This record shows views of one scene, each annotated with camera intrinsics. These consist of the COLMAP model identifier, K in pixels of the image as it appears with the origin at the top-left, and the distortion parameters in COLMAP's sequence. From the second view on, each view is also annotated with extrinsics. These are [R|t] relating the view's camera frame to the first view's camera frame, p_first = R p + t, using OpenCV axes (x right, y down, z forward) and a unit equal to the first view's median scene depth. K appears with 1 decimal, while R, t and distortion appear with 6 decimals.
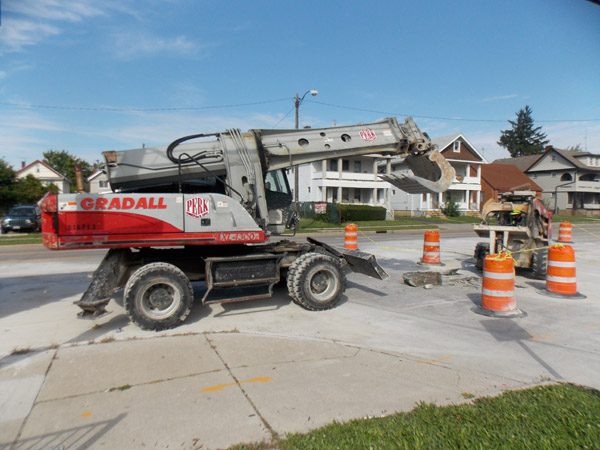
lens RADIAL K [[402.7, 0, 300.0], [0, 402.7, 225.0], [0, 0, 1]] dist [0.010320, 0.000288]
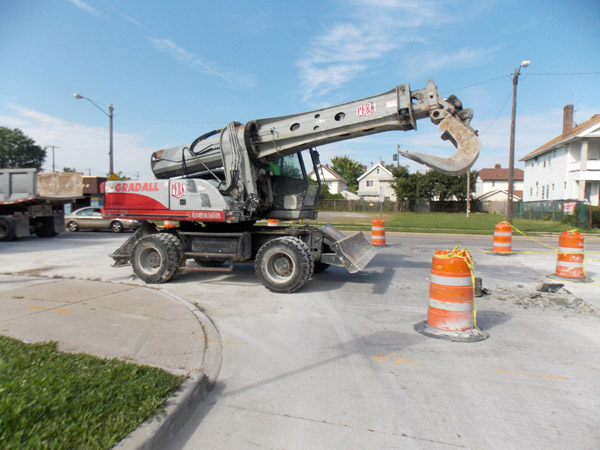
lens RADIAL K [[402.7, 0, 300.0], [0, 402.7, 225.0], [0, 0, 1]] dist [0.010320, 0.000288]
pose [[0.752422, 0.038605, -0.657549, 0.798224], [-0.043552, 0.999012, 0.008816, 0.034610], [0.657239, 0.022004, 0.753361, 0.299596]]
